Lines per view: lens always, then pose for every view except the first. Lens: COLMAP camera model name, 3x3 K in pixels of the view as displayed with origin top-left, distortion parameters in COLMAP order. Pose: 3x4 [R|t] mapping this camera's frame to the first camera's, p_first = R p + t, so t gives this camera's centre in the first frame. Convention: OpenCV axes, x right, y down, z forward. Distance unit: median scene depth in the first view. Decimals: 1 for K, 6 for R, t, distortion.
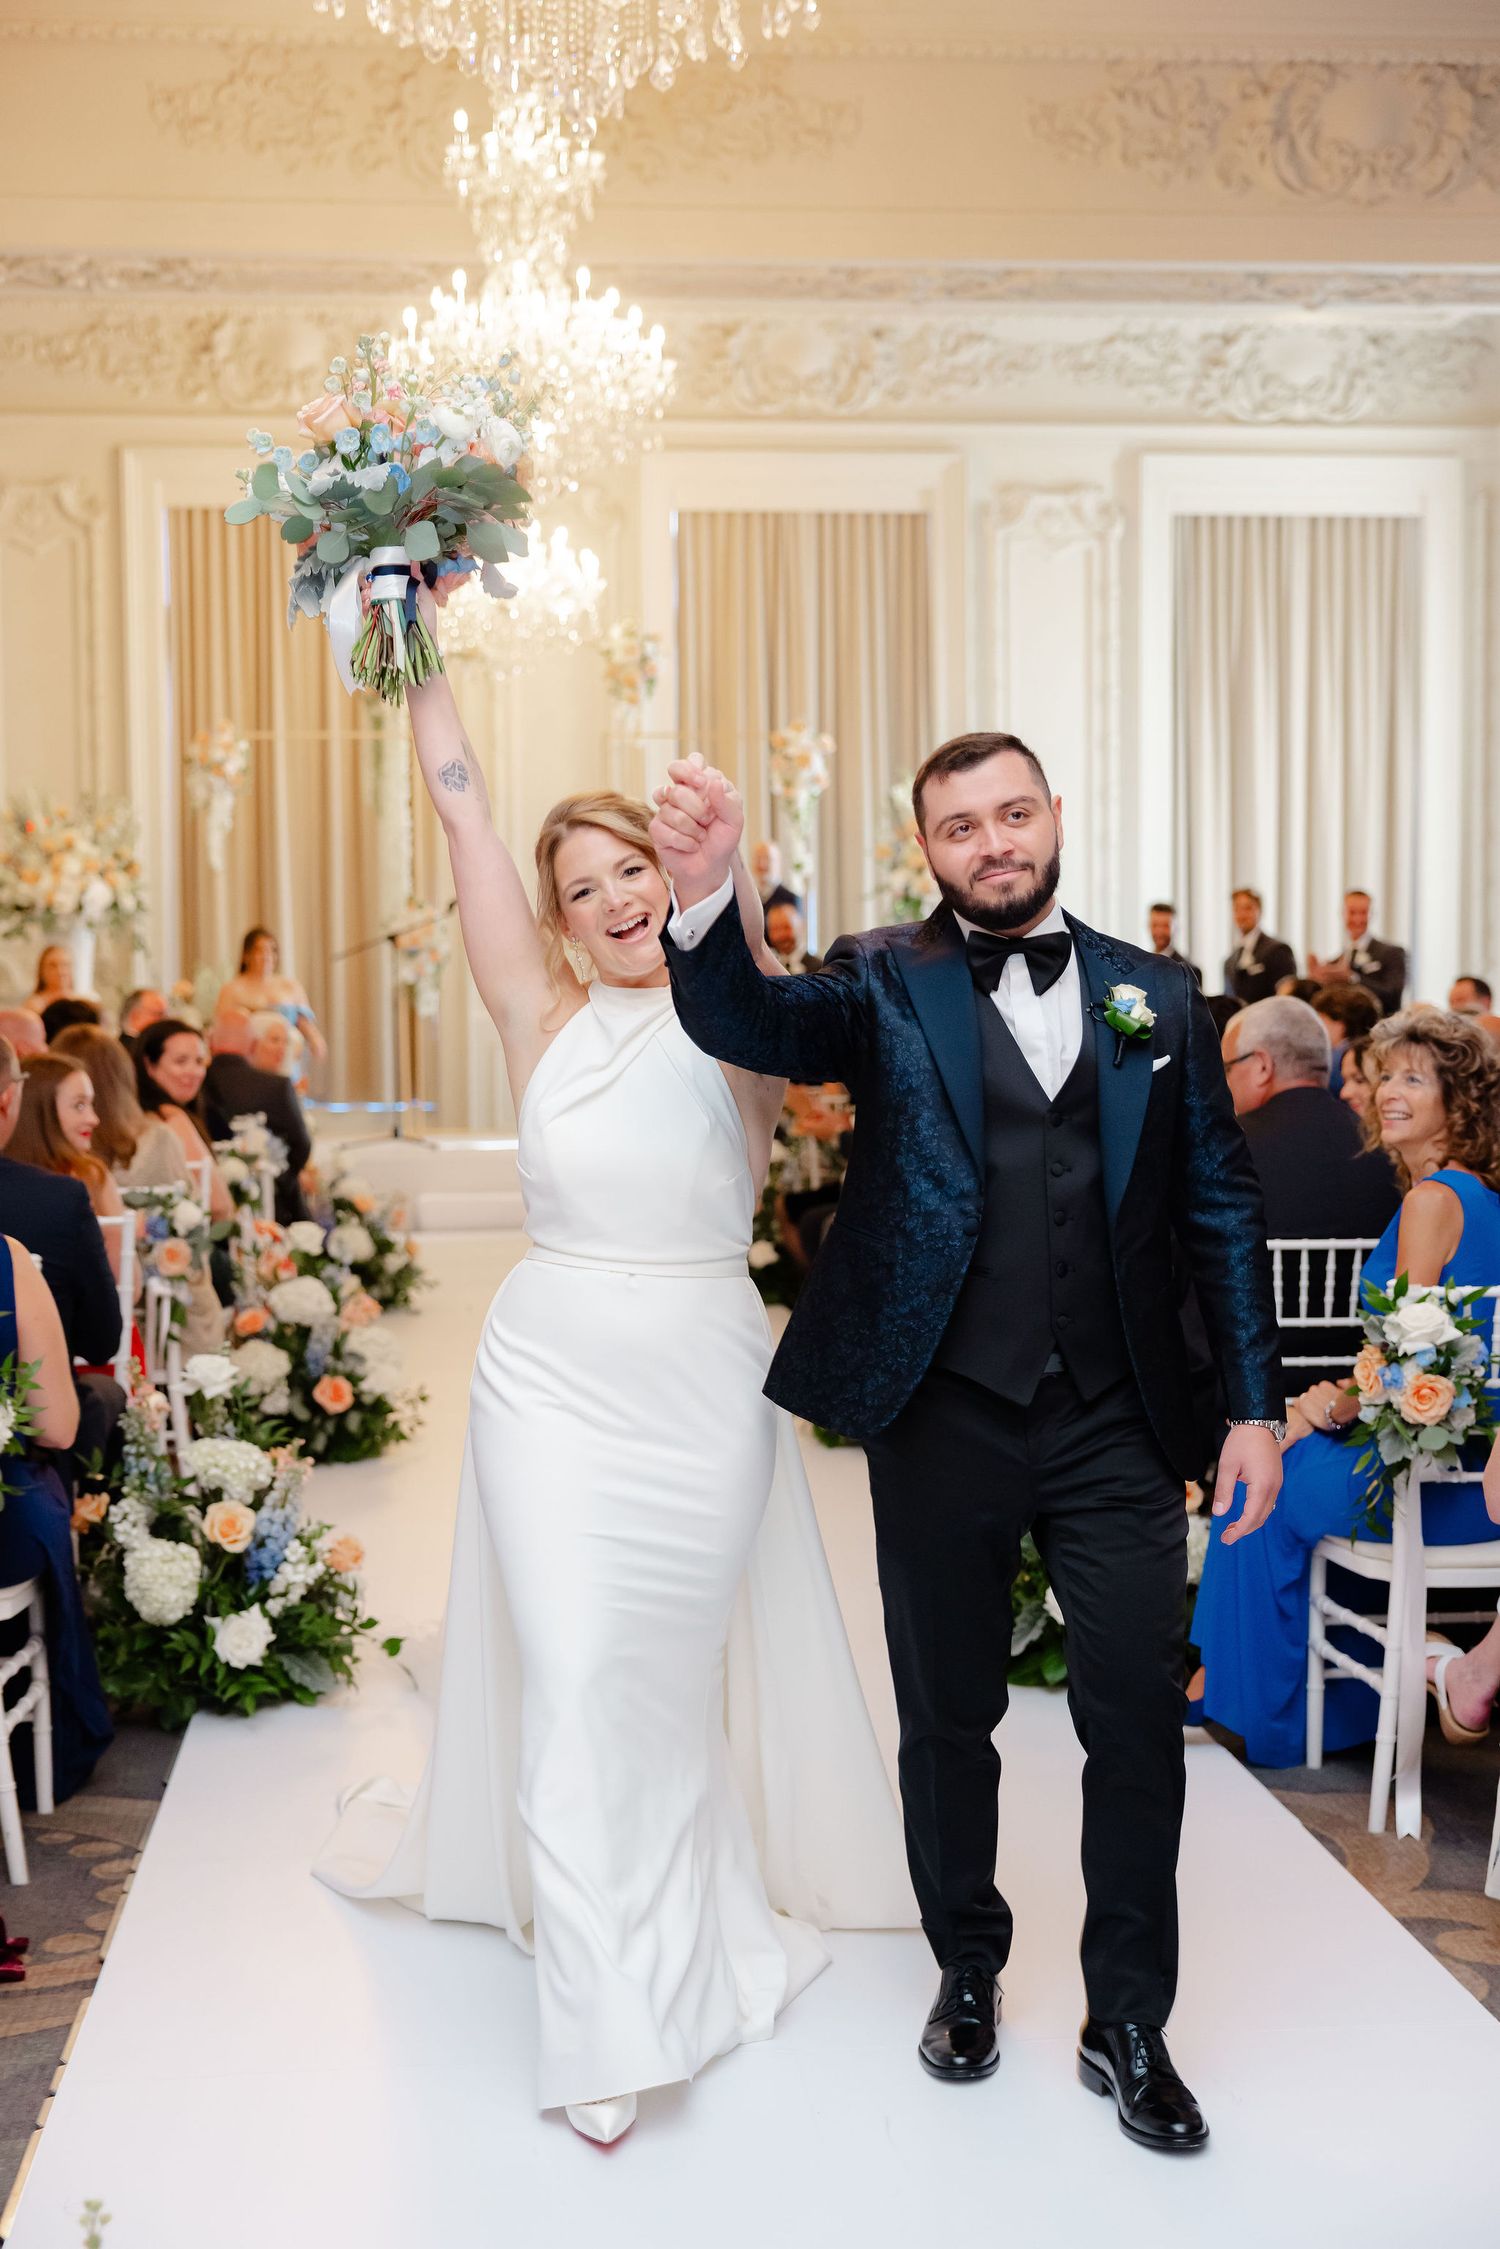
lens RADIAL K [[2847.0, 0, 743.7], [0, 2847.0, 1124.6], [0, 0, 1]] dist [-0.001845, 0.015354]
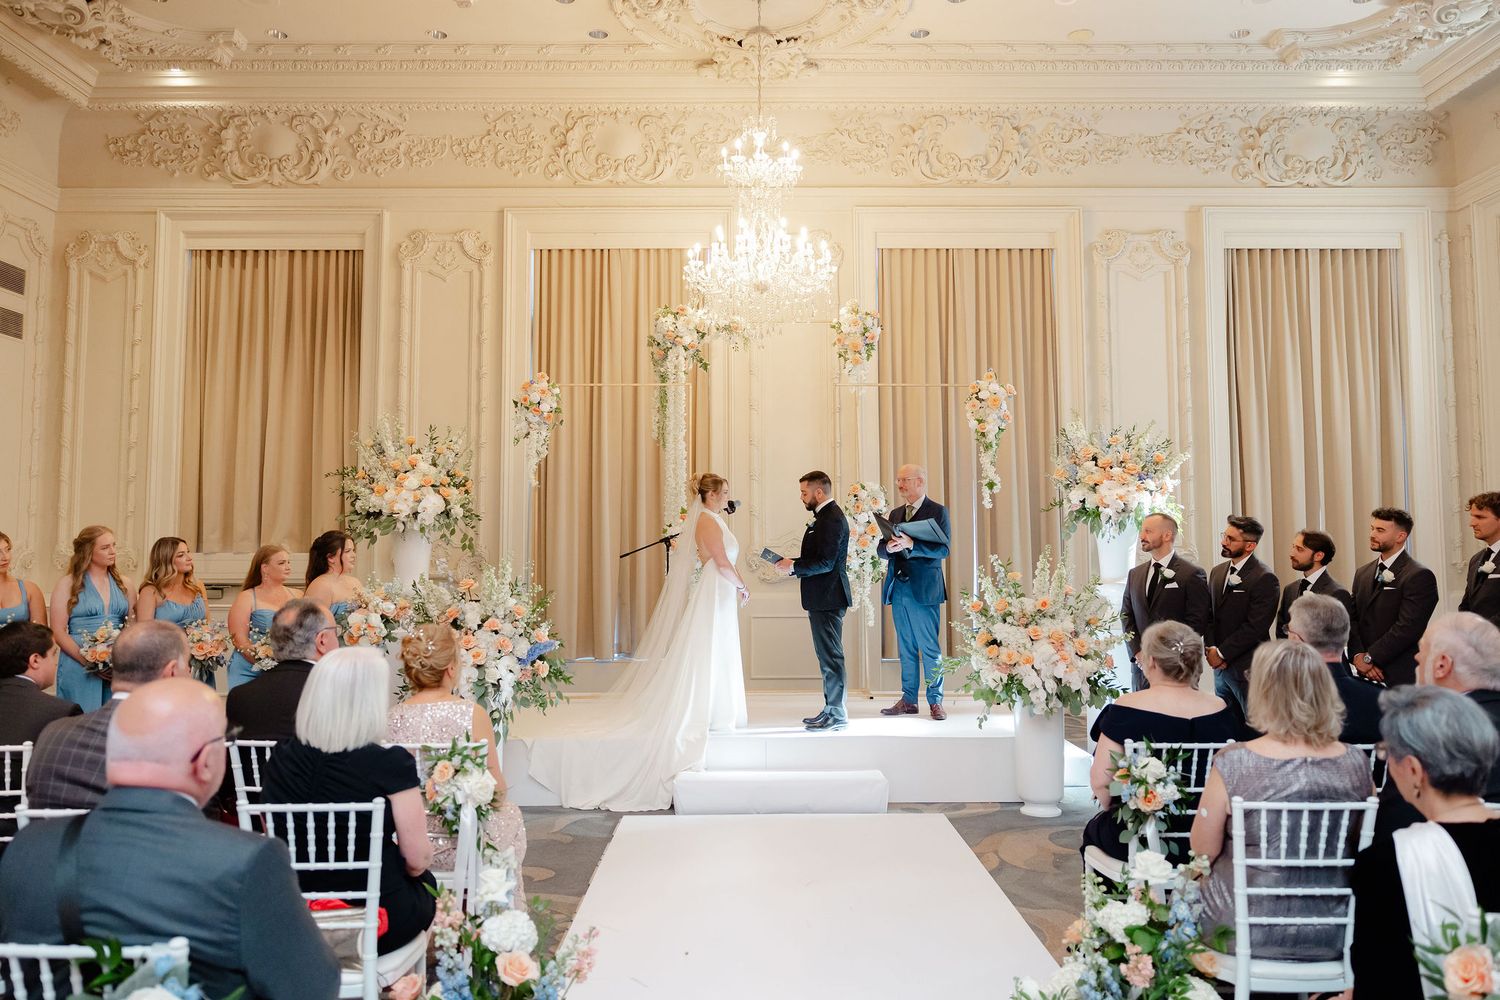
lens RADIAL K [[1087.1, 0, 754.1], [0, 1087.1, 490.3], [0, 0, 1]] dist [-0.024554, -0.000399]
pose [[0.995839, 0.000950, -0.091129, -0.046894], [-0.011197, 0.993645, -0.112002, -0.038389], [0.090443, 0.112556, 0.989521, 0.590645]]
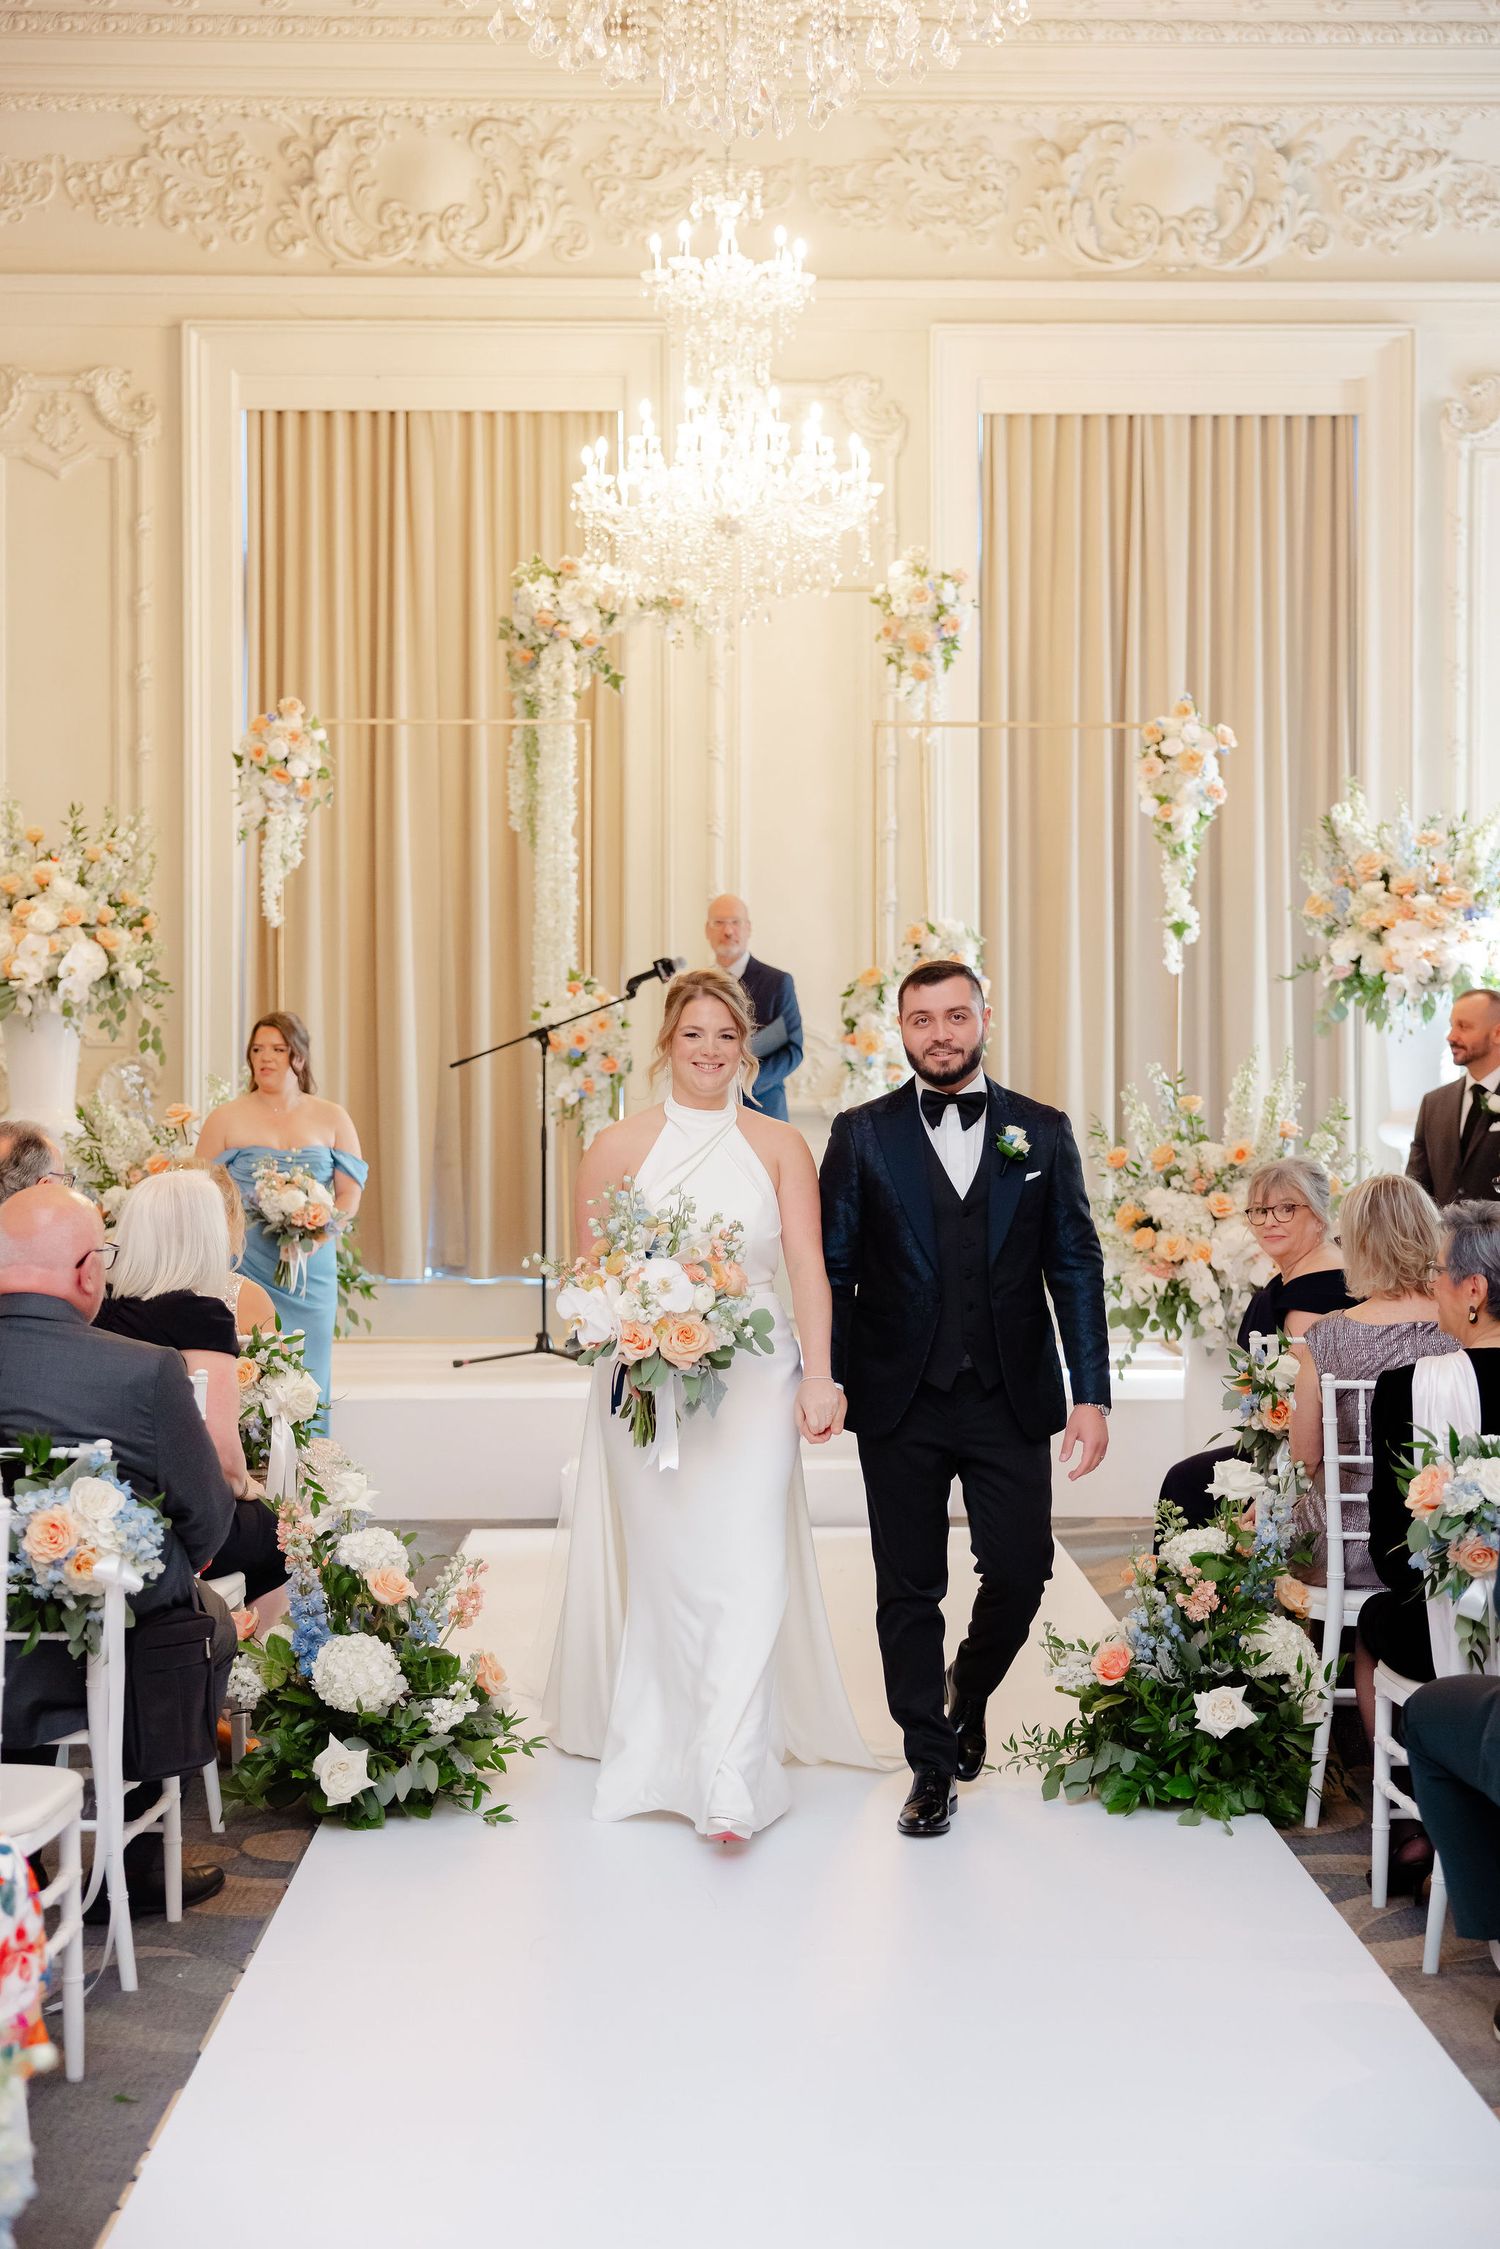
lens RADIAL K [[2861.6, 0, 748.7], [0, 2861.6, 1132.4], [0, 0, 1]] dist [0.031884, -0.046800]
pose [[0.996457, 0.012455, -0.083174, -0.026286], [-0.015160, 0.999374, -0.031978, -0.026314], [0.082724, 0.033125, 0.996022, 0.406734]]
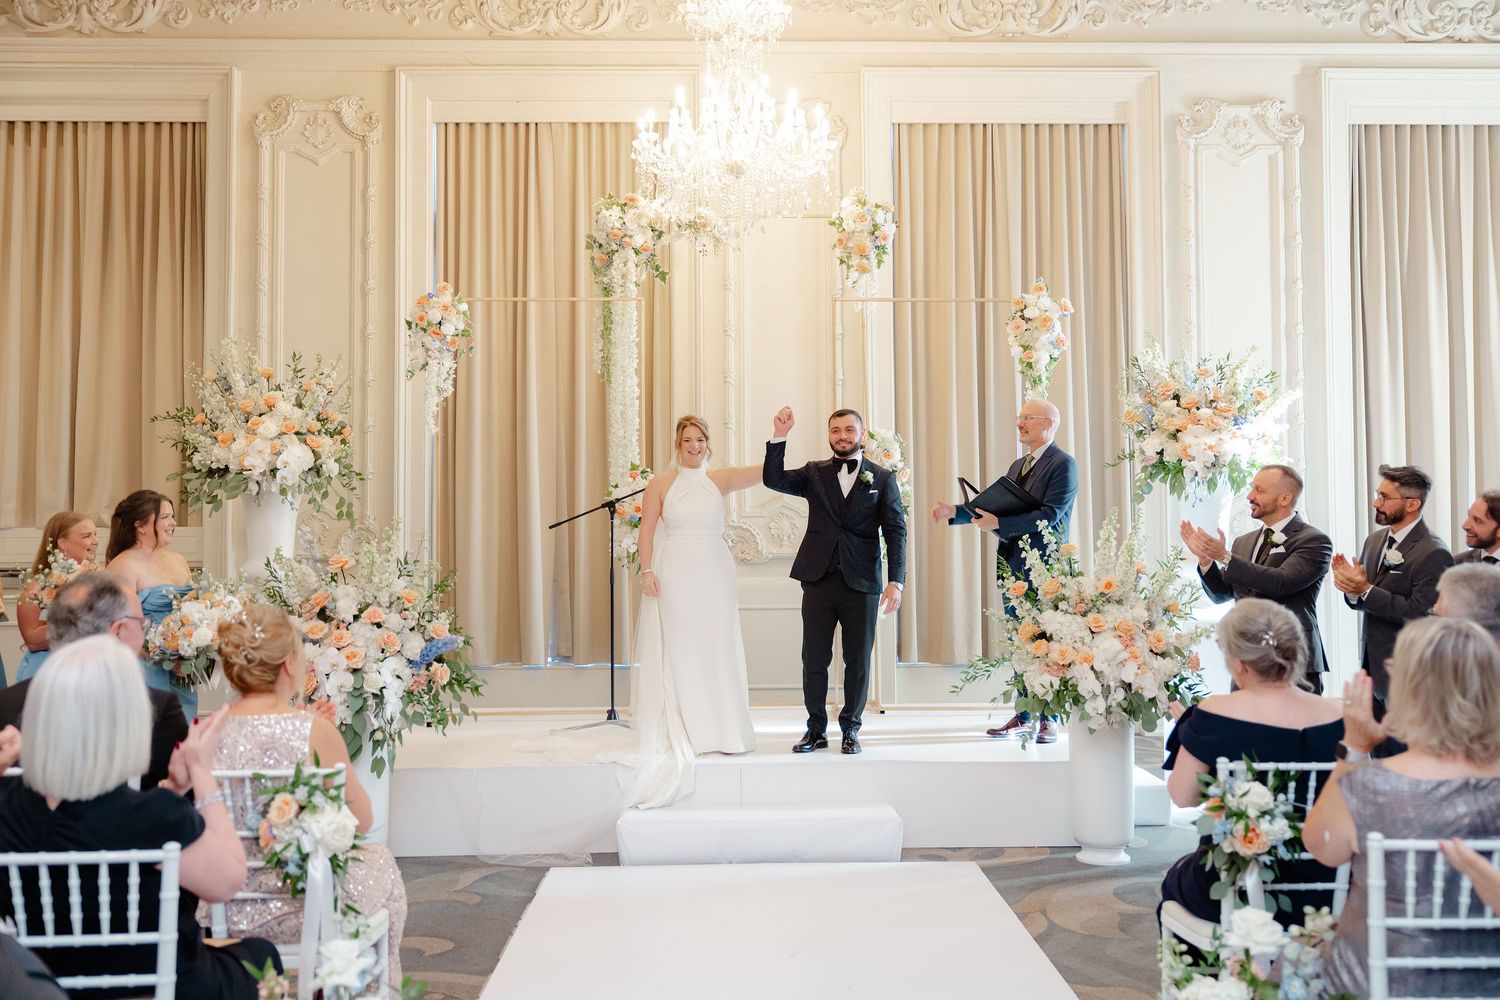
lens RADIAL K [[1394.2, 0, 769.3], [0, 1394.2, 499.4], [0, 0, 1]] dist [-0.005854, -0.000320]
pose [[0.997563, 0.001451, -0.069752, -0.043824], [-0.007044, 0.996769, -0.080014, -0.034590], [0.069411, 0.080310, 0.994350, 0.607777]]
